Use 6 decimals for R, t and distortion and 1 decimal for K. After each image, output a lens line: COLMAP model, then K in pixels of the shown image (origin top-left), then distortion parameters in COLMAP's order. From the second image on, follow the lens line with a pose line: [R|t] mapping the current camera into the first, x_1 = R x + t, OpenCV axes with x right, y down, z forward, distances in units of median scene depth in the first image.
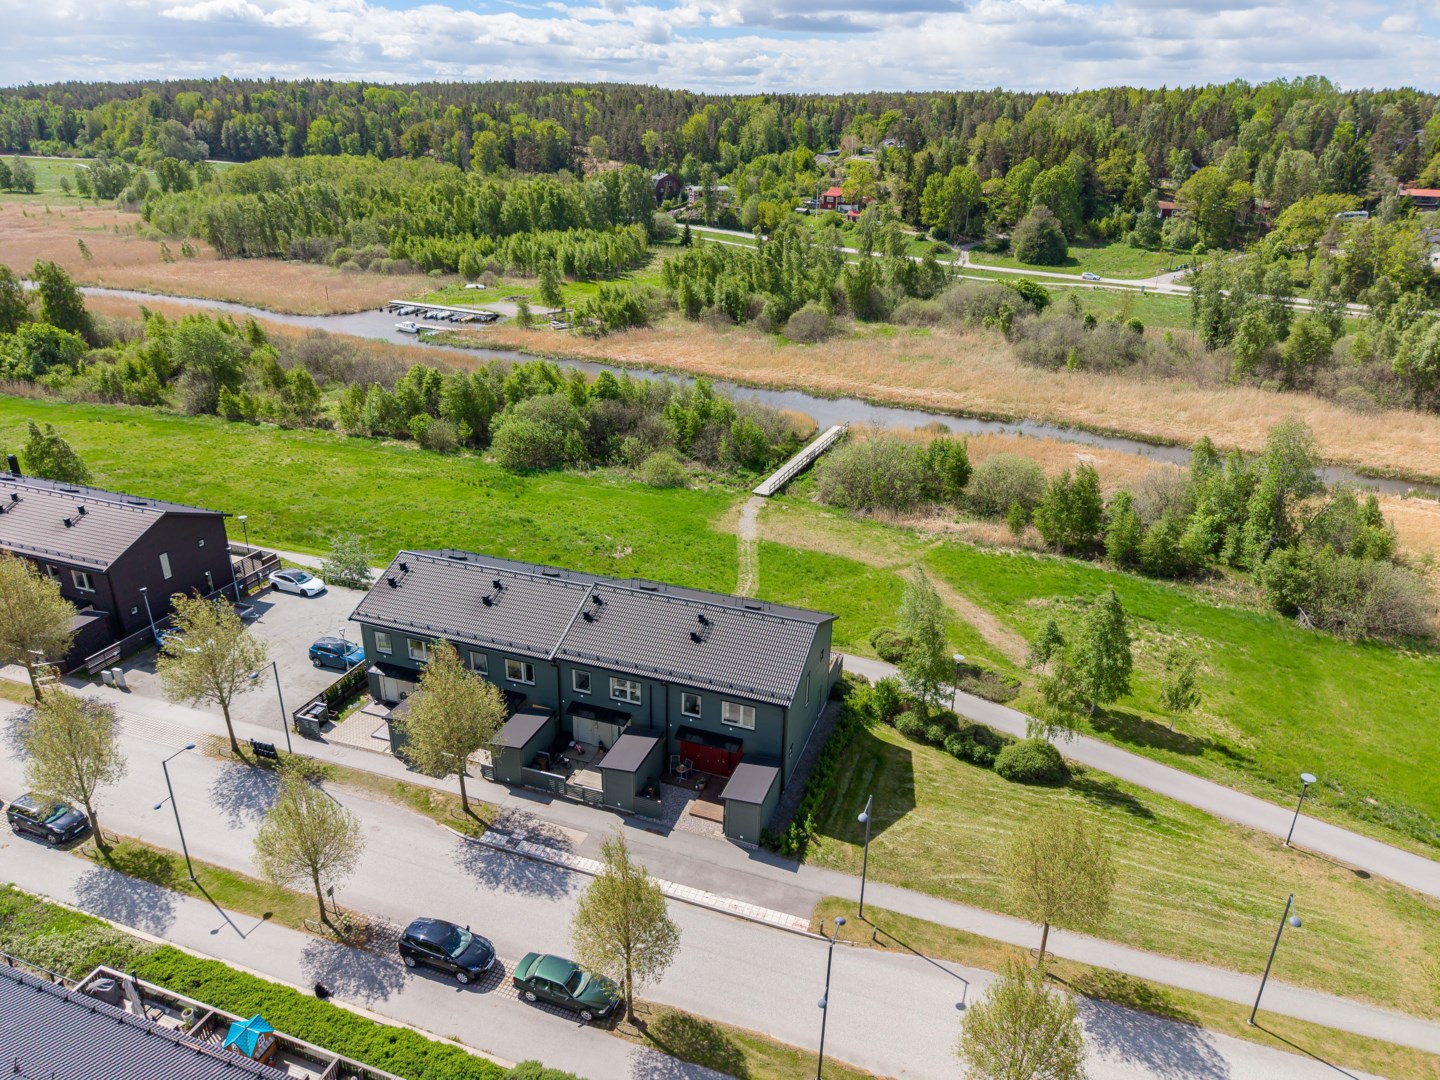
lens RADIAL K [[960.4, 0, 720.0], [0, 960.4, 540.0], [0, 0, 1]] dist [0.039821, -0.046158]
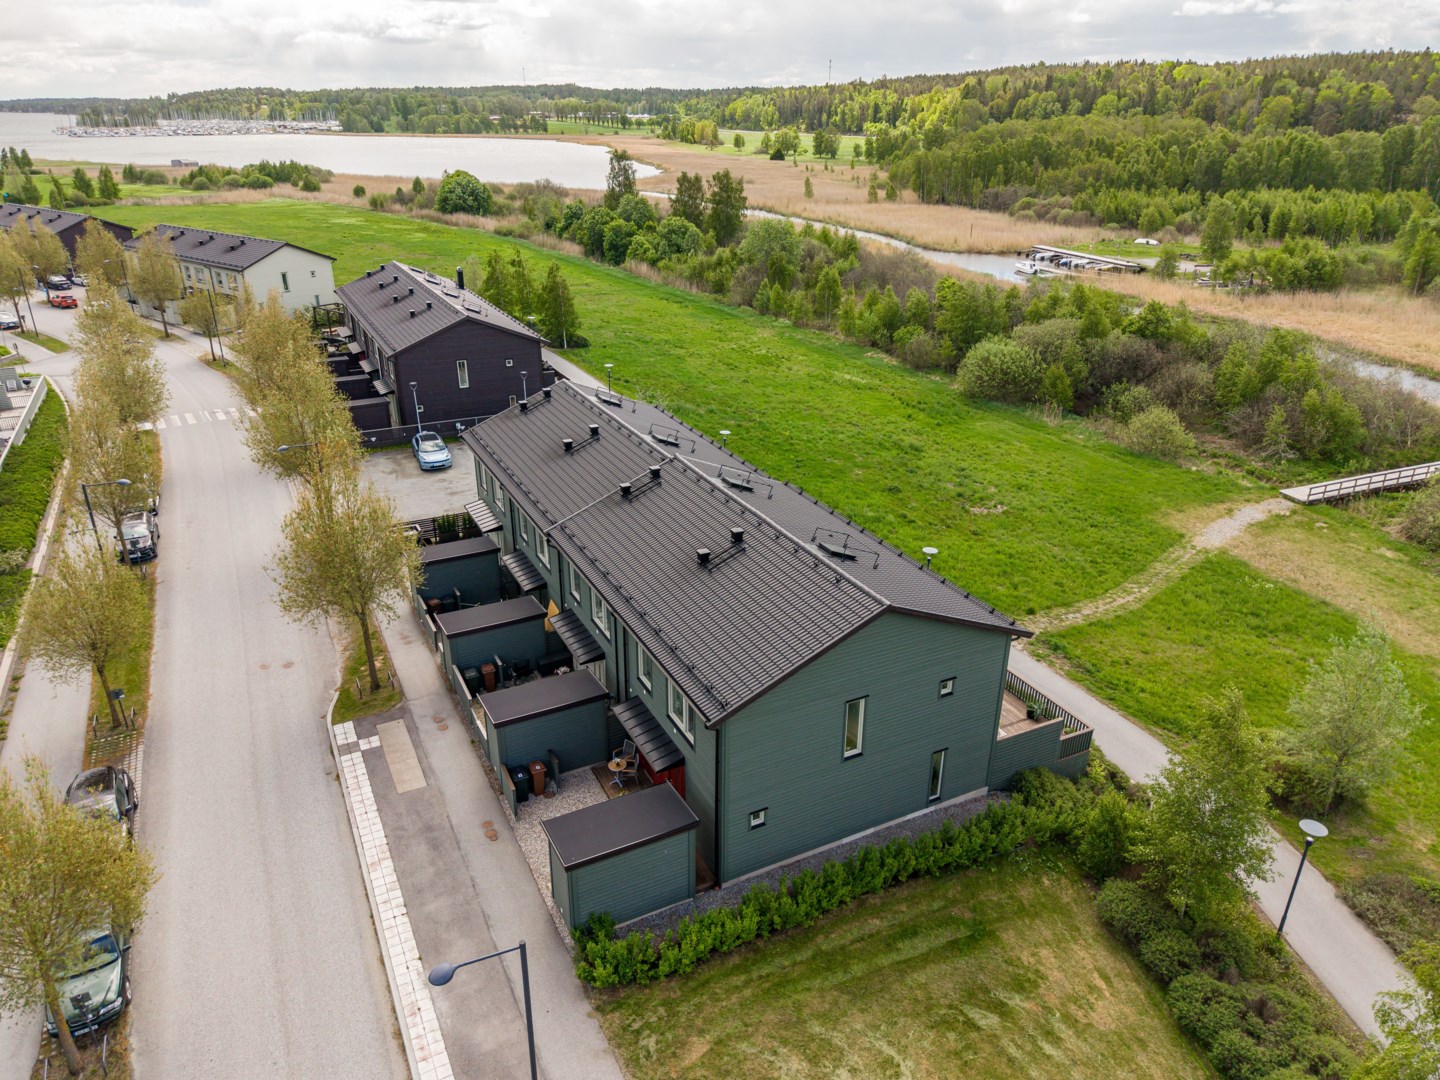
lens RADIAL K [[960.4, 0, 720.0], [0, 960.4, 540.0], [0, 0, 1]] dist [0.039821, -0.046158]
pose [[0.730102, 0.265870, -0.629495, 0.166252], [-0.266117, 0.959105, 0.096434, 0.015518], [0.629390, 0.097113, 0.770997, 0.277649]]
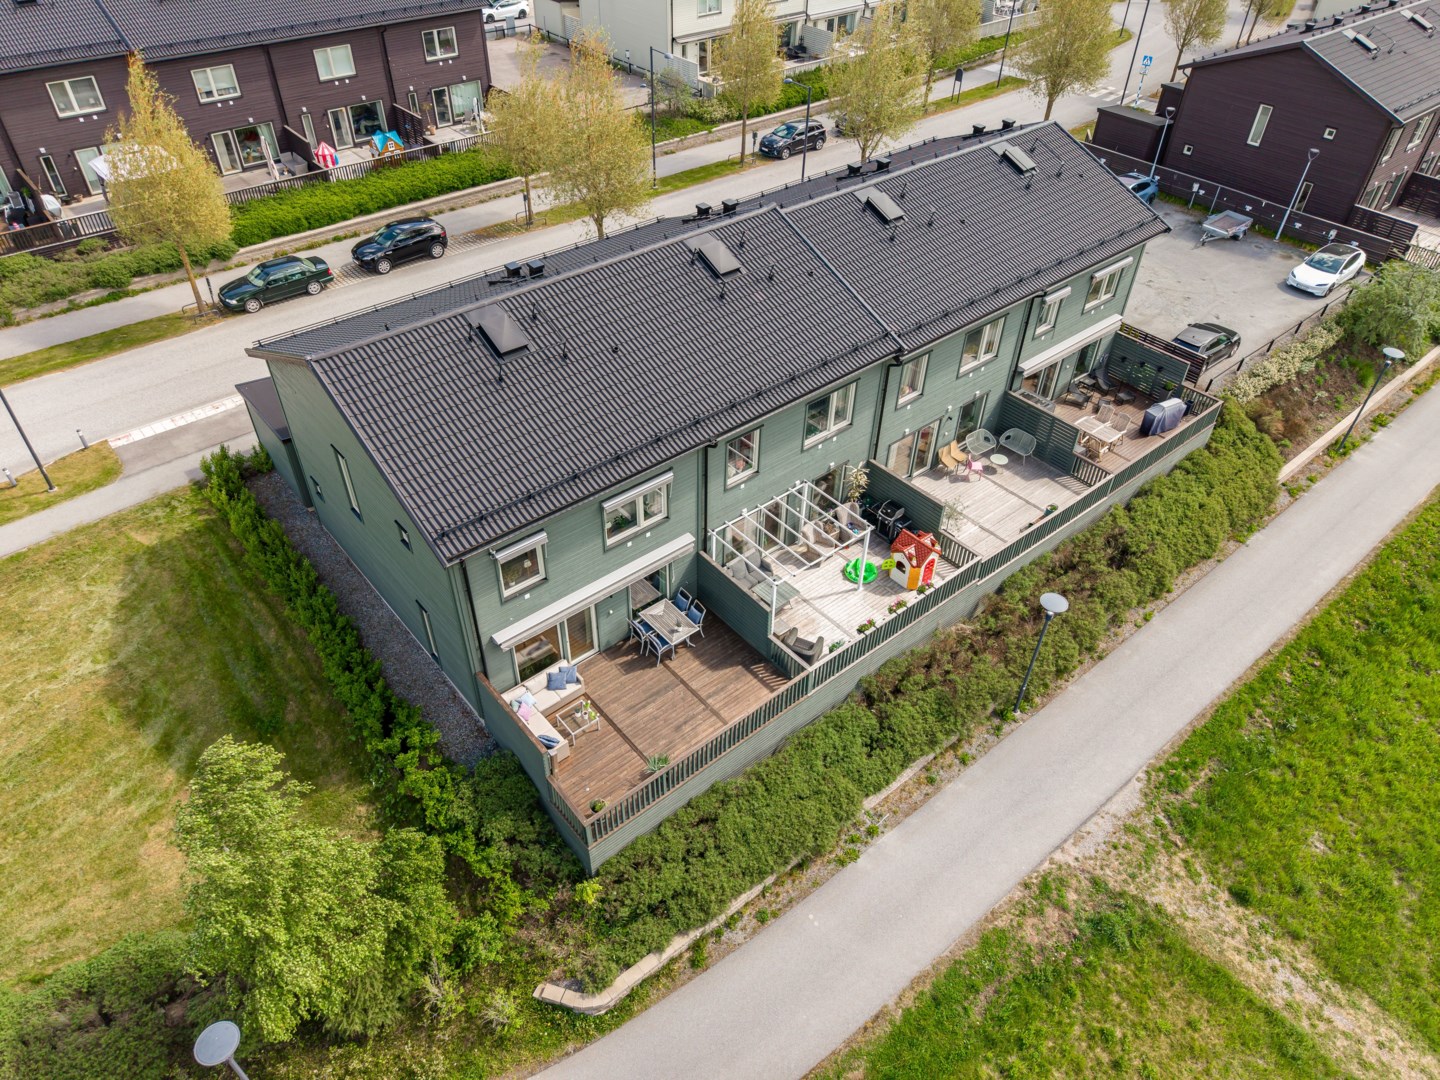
lens RADIAL K [[960.4, 0, 720.0], [0, 960.4, 540.0], [0, 0, 1]] dist [0.039821, -0.046158]
pose [[-0.496596, 0.553512, -0.668593, 0.159000], [-0.376600, 0.556603, 0.740517, -0.112340], [0.782026, 0.619530, -0.067954, 0.590059]]
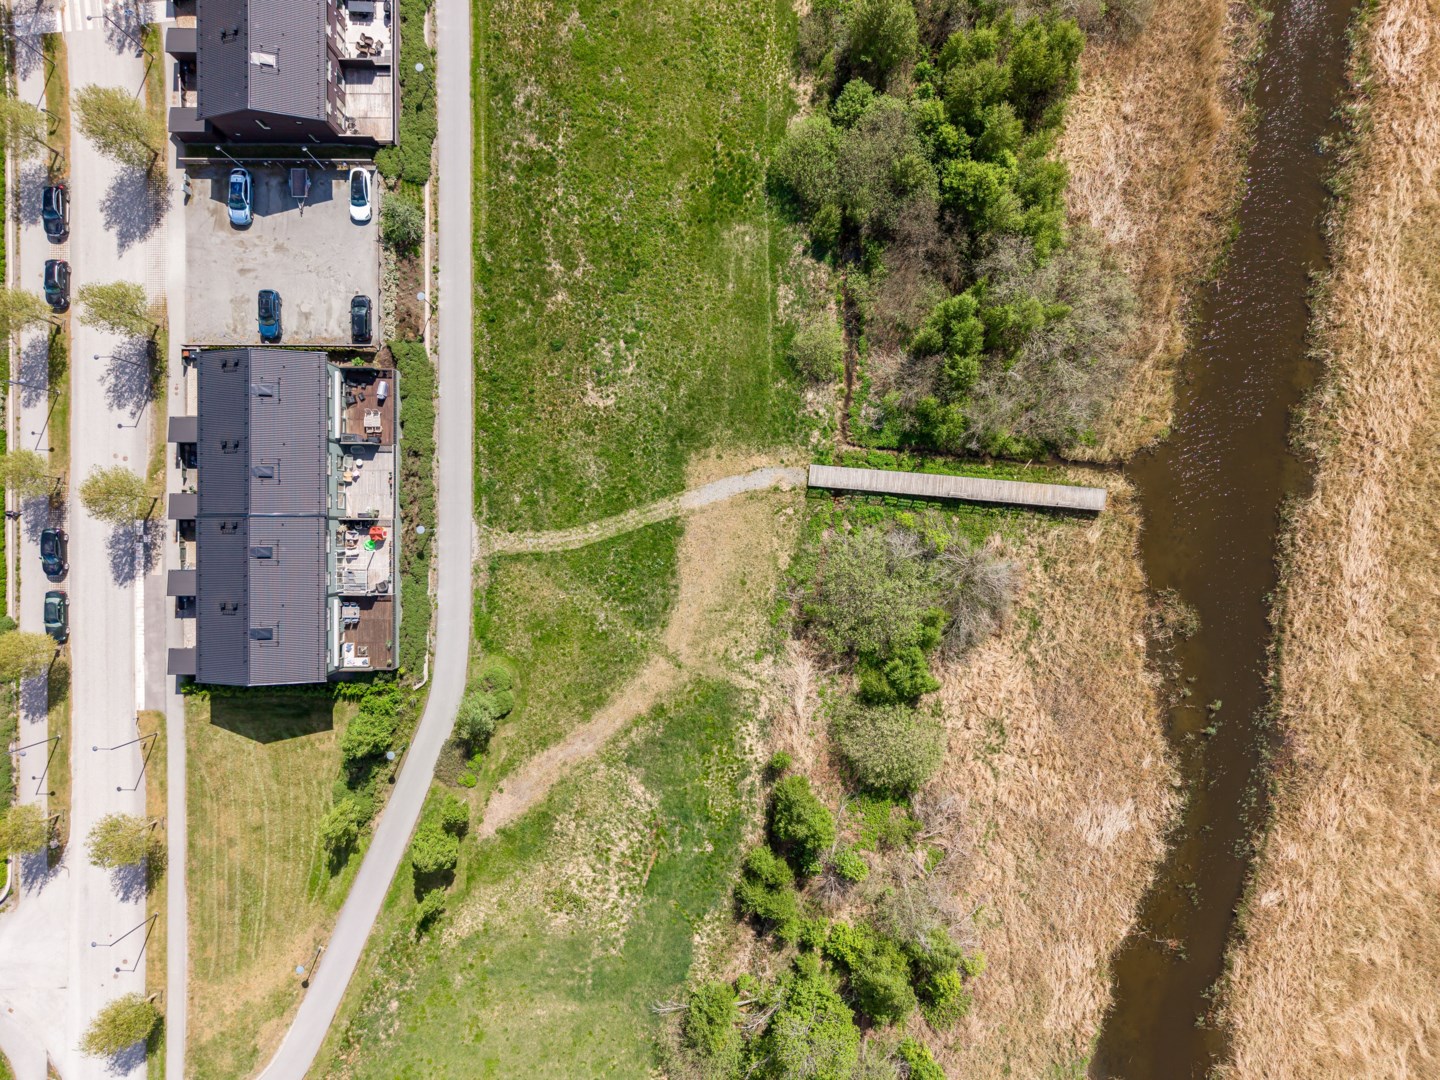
lens RADIAL K [[960.4, 0, 720.0], [0, 960.4, 540.0], [0, 0, 1]] dist [0.039821, -0.046158]
pose [[0.340258, 0.940320, -0.004810, 0.070912], [-0.386504, 0.144517, 0.910895, -0.771622], [0.857227, -0.308080, 0.412611, 0.527955]]
